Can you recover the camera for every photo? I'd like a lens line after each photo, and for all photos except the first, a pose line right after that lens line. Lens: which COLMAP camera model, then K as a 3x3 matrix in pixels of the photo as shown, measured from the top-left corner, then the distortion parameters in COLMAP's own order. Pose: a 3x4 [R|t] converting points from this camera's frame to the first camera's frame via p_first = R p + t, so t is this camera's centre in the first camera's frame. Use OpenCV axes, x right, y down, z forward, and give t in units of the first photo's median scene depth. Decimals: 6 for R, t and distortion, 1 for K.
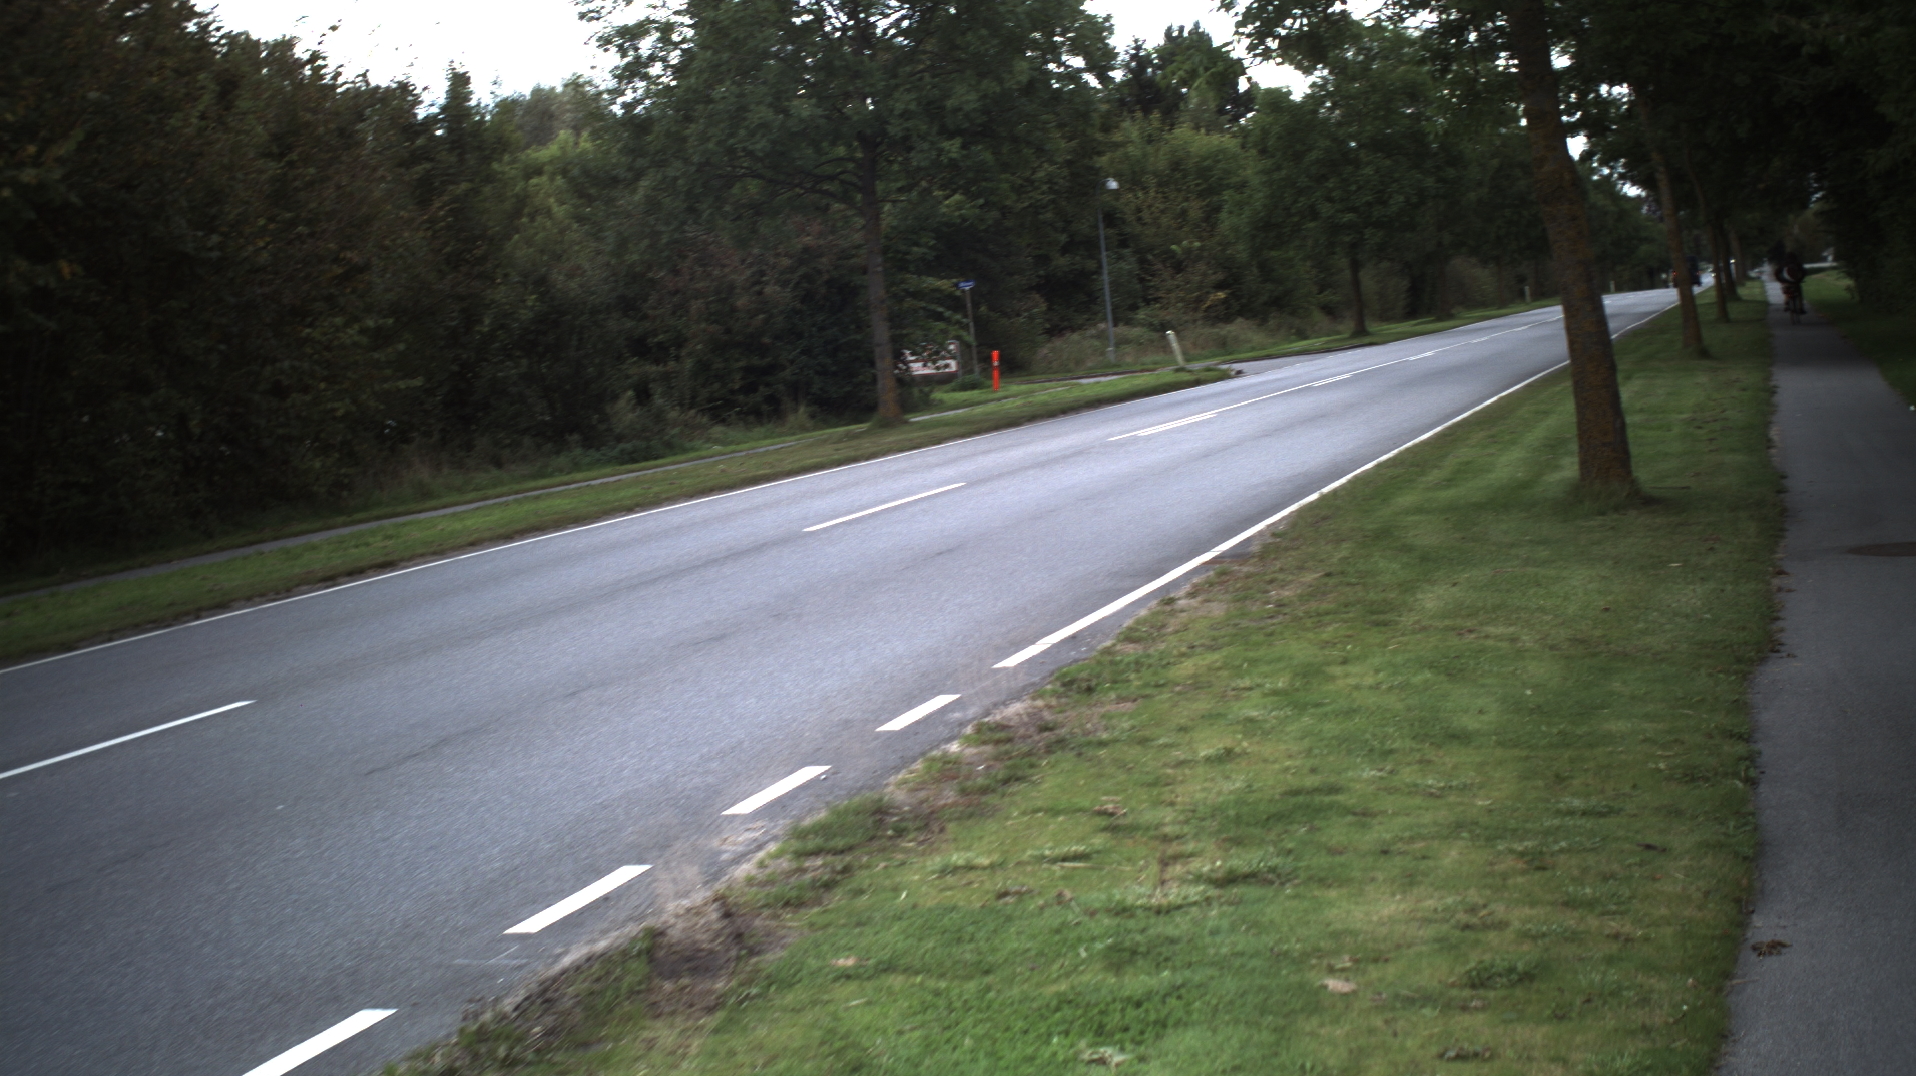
lens RADIAL K [[3473.4, 0, 958.0], [0, 3473.4, 538.0], [0, 0, 1]] dist [-0.327773, 0.680345]
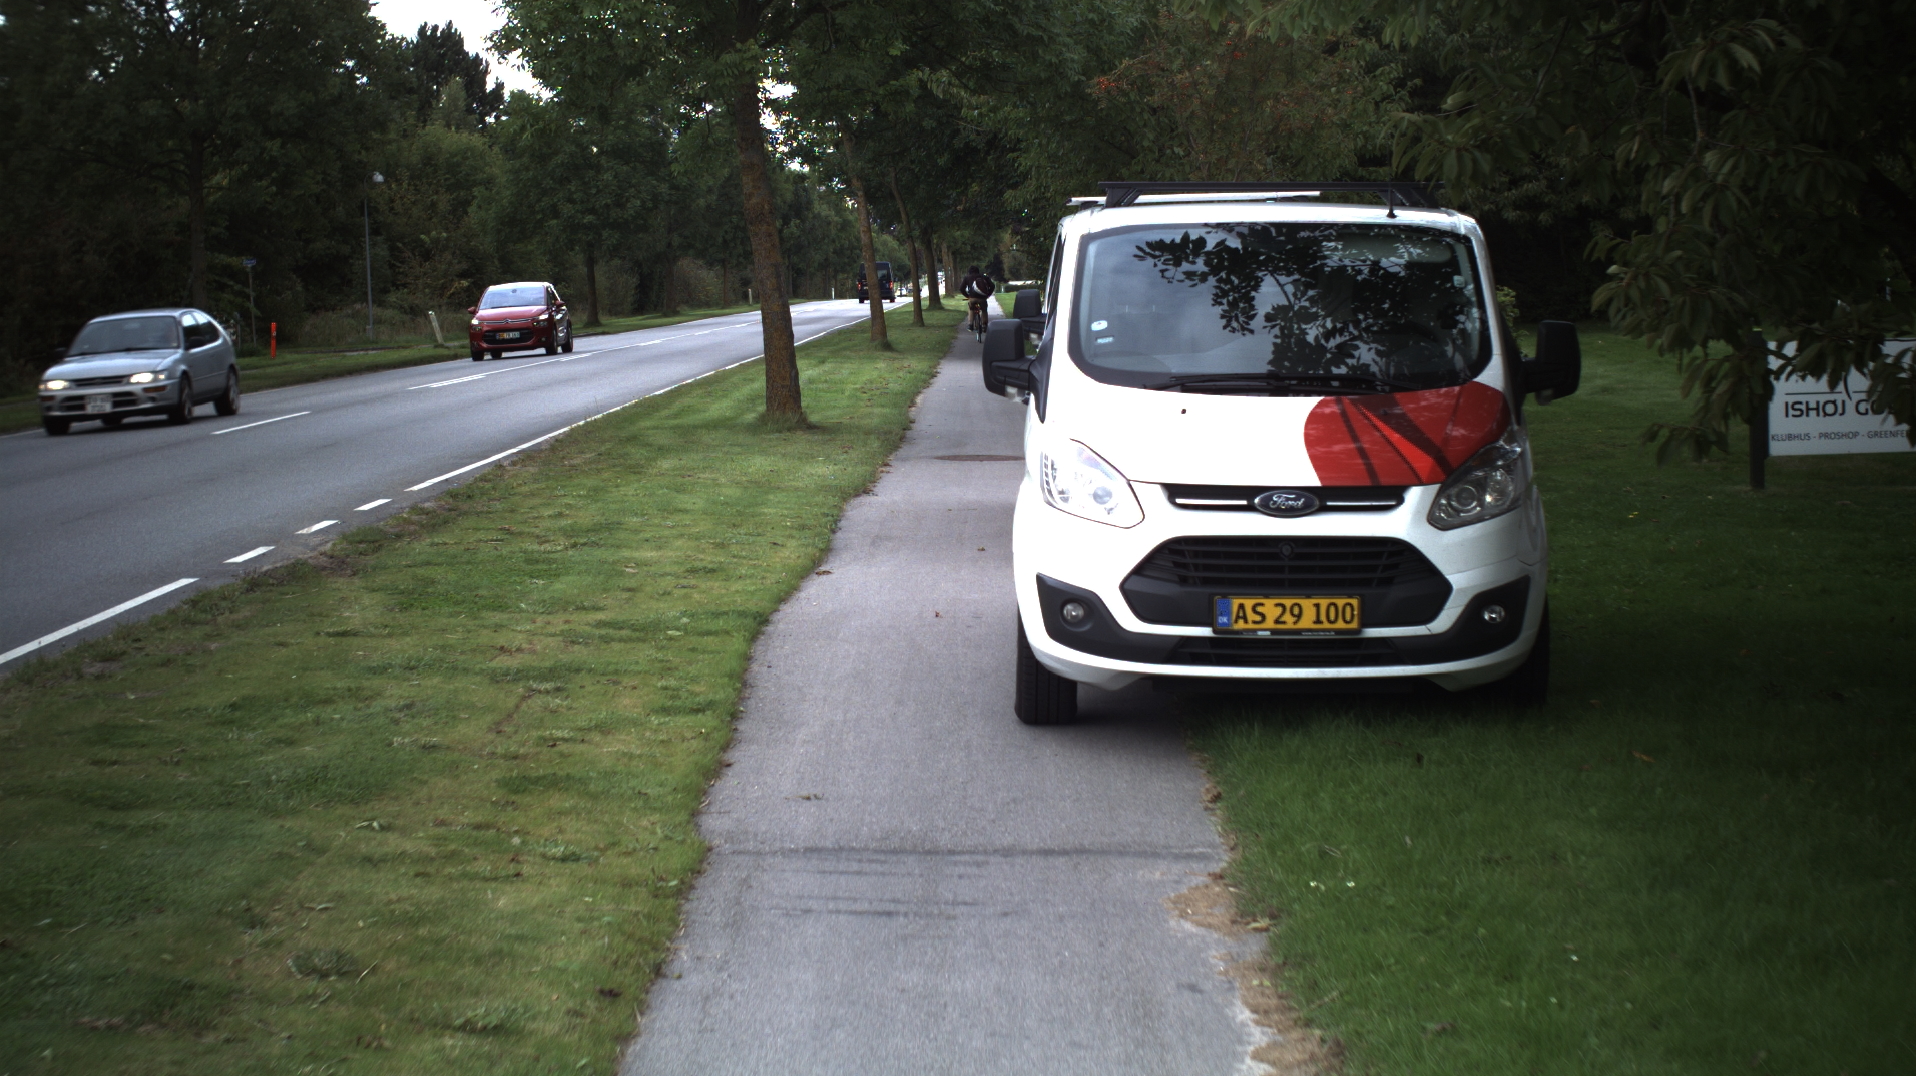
lens RADIAL K [[3473.4, 0, 958.0], [0, 3473.4, 538.0], [0, 0, 1]] dist [-0.327773, 0.680345]
pose [[0.973810, 0.038309, 0.224113, -0.015319], [-0.038560, 0.999251, -0.003260, 0.008443], [-0.224070, -0.005467, 0.974558, -0.102020]]
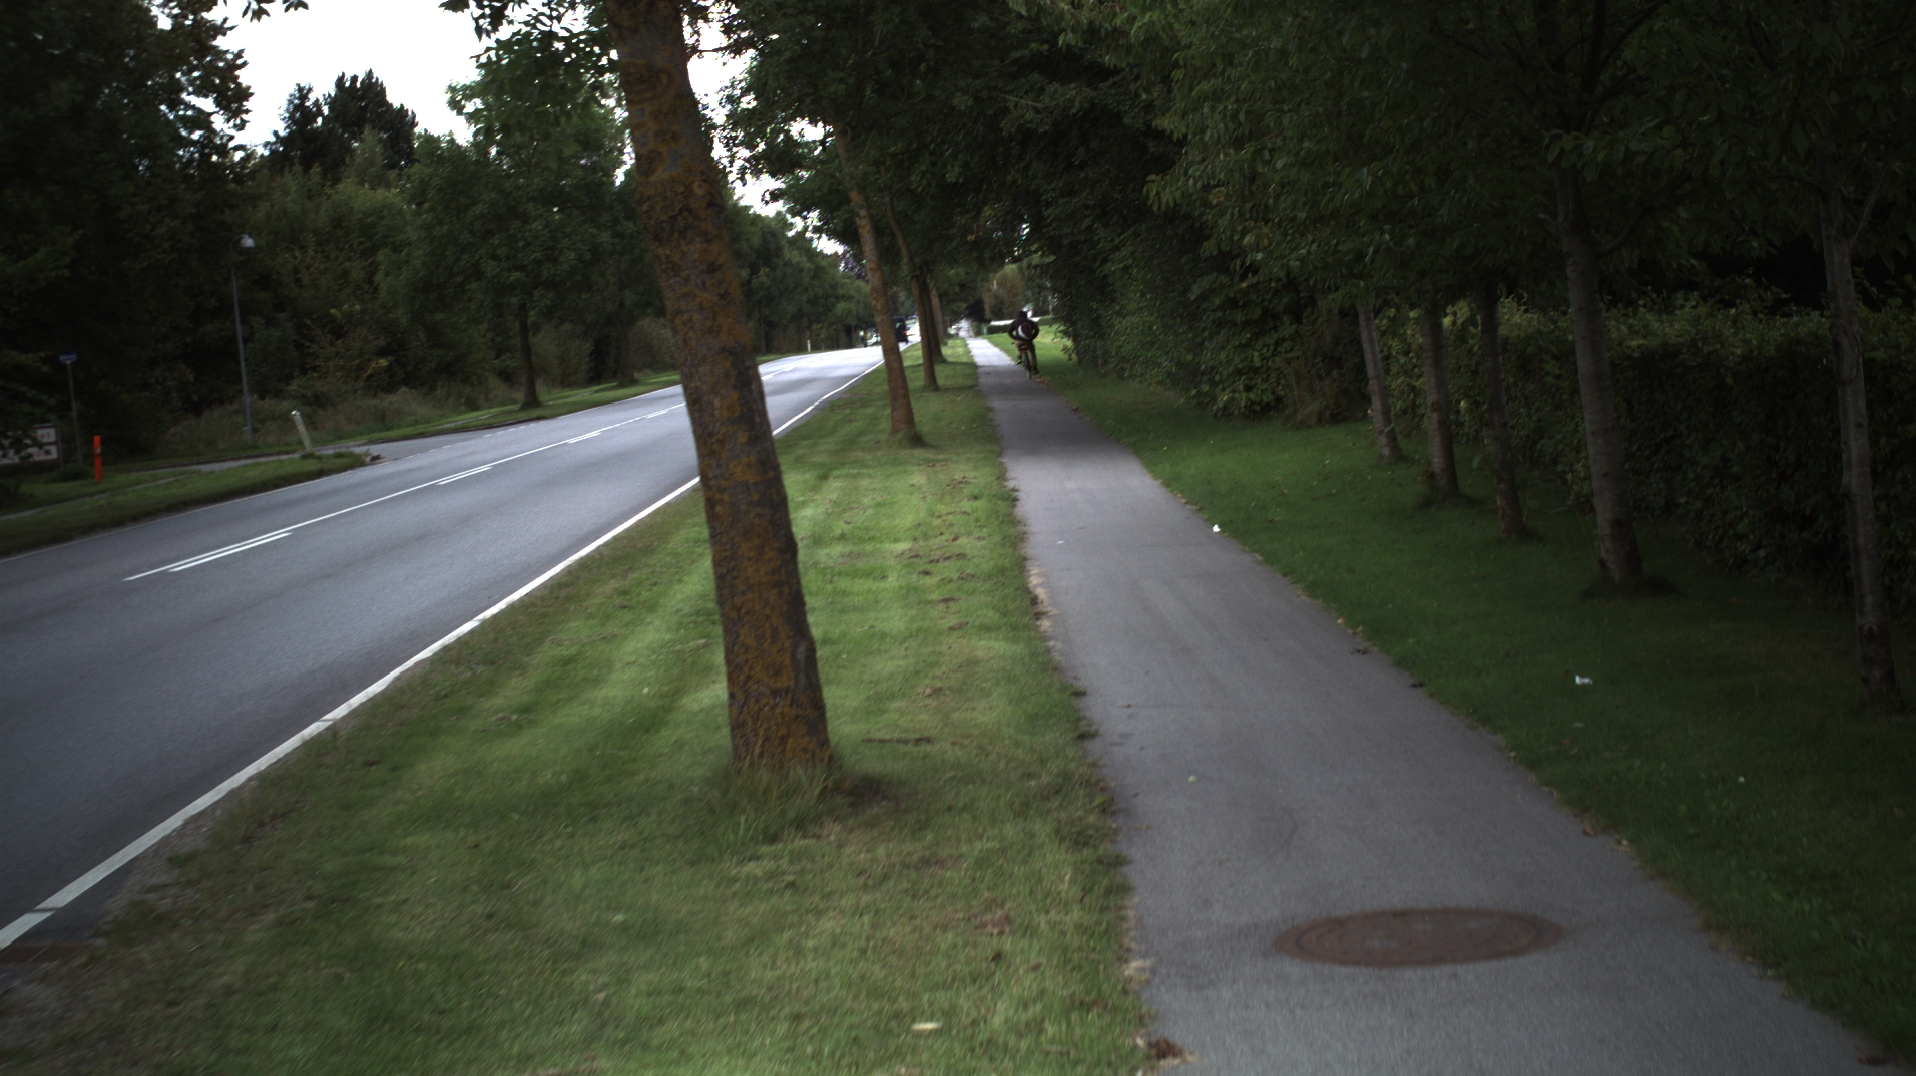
lens RADIAL K [[3473.4, 0, 958.0], [0, 3473.4, 538.0], [0, 0, 1]] dist [-0.327773, 0.680345]
pose [[0.973477, -0.014651, 0.228317, 0.019687], [0.018601, 0.999712, -0.015160, -0.009013], [-0.228030, 0.019005, 0.973469, 0.099119]]
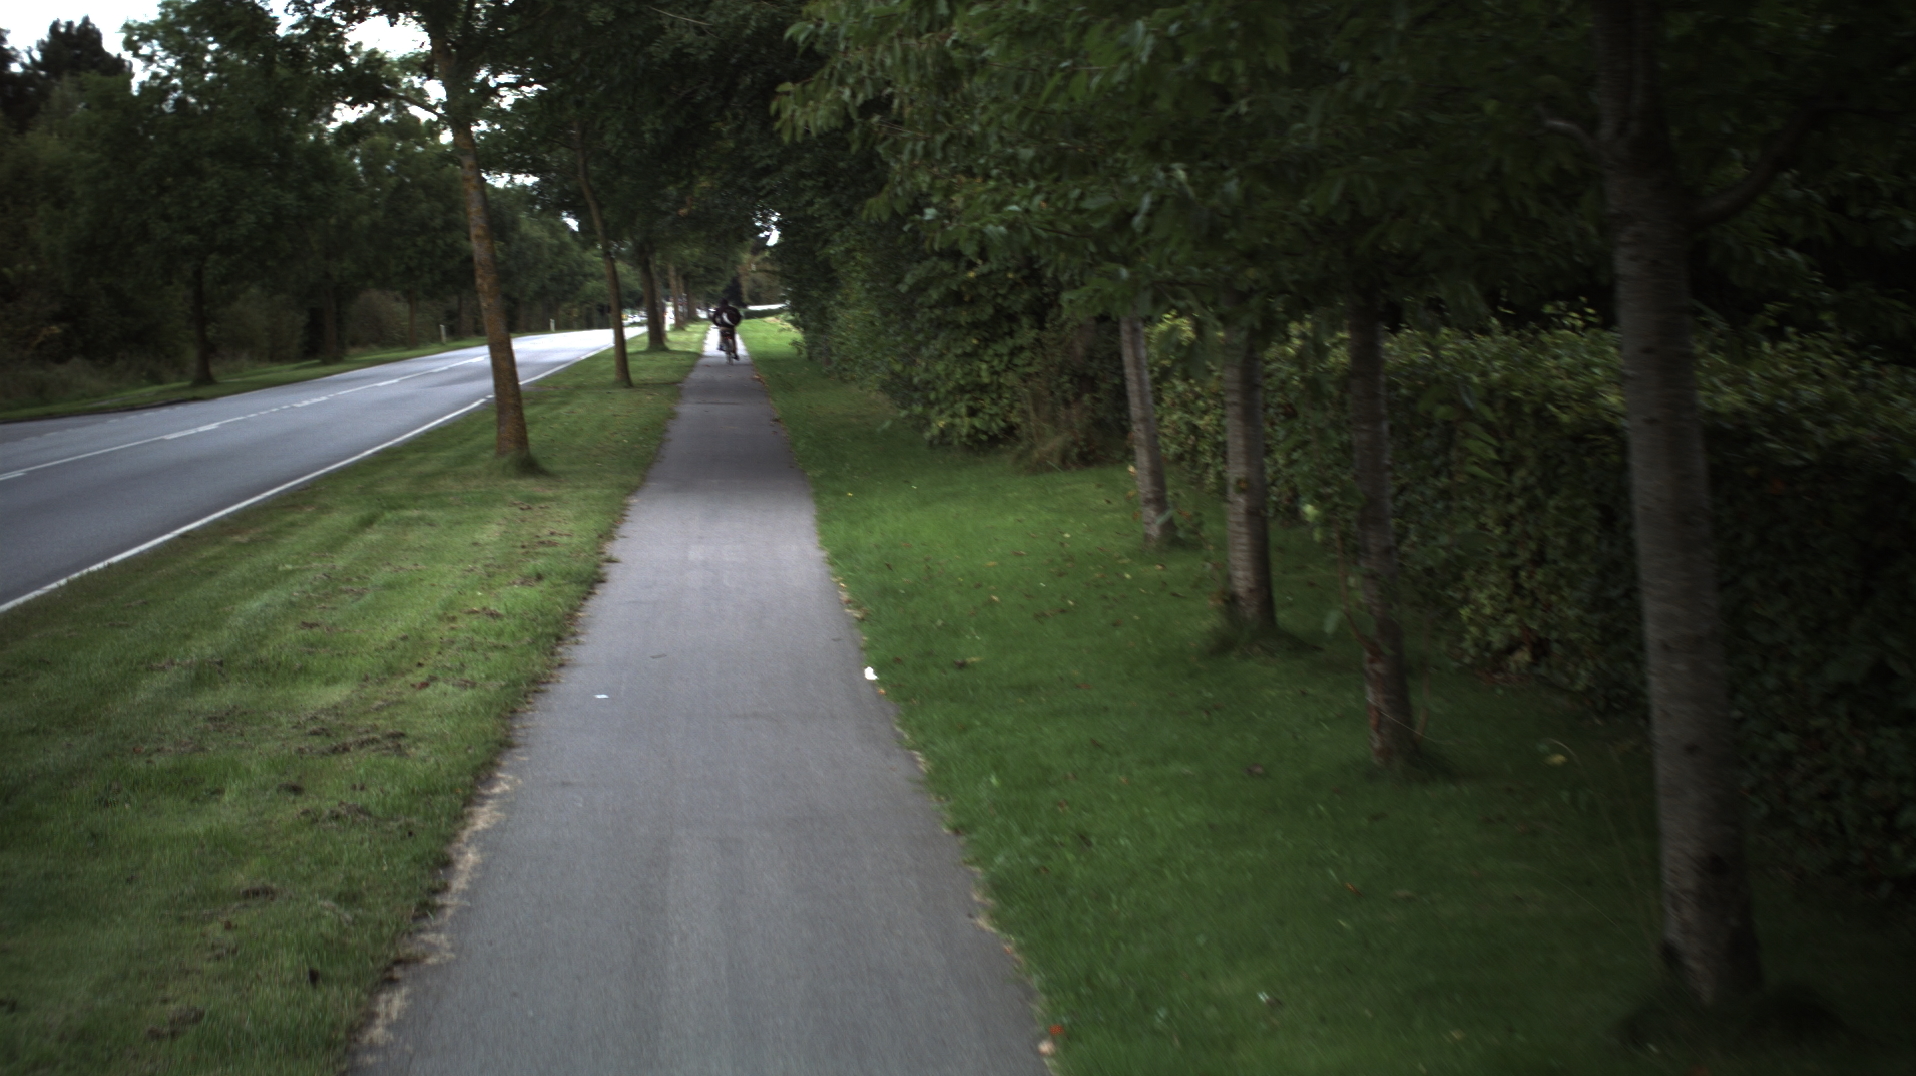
lens RADIAL K [[3473.4, 0, 958.0], [0, 3473.4, 538.0], [0, 0, 1]] dist [-0.327773, 0.680345]
pose [[0.955180, 0.016219, 0.295580, 0.054573], [-0.013504, 0.999846, -0.011223, -0.017579], [-0.295716, 0.006728, 0.955252, 0.194918]]
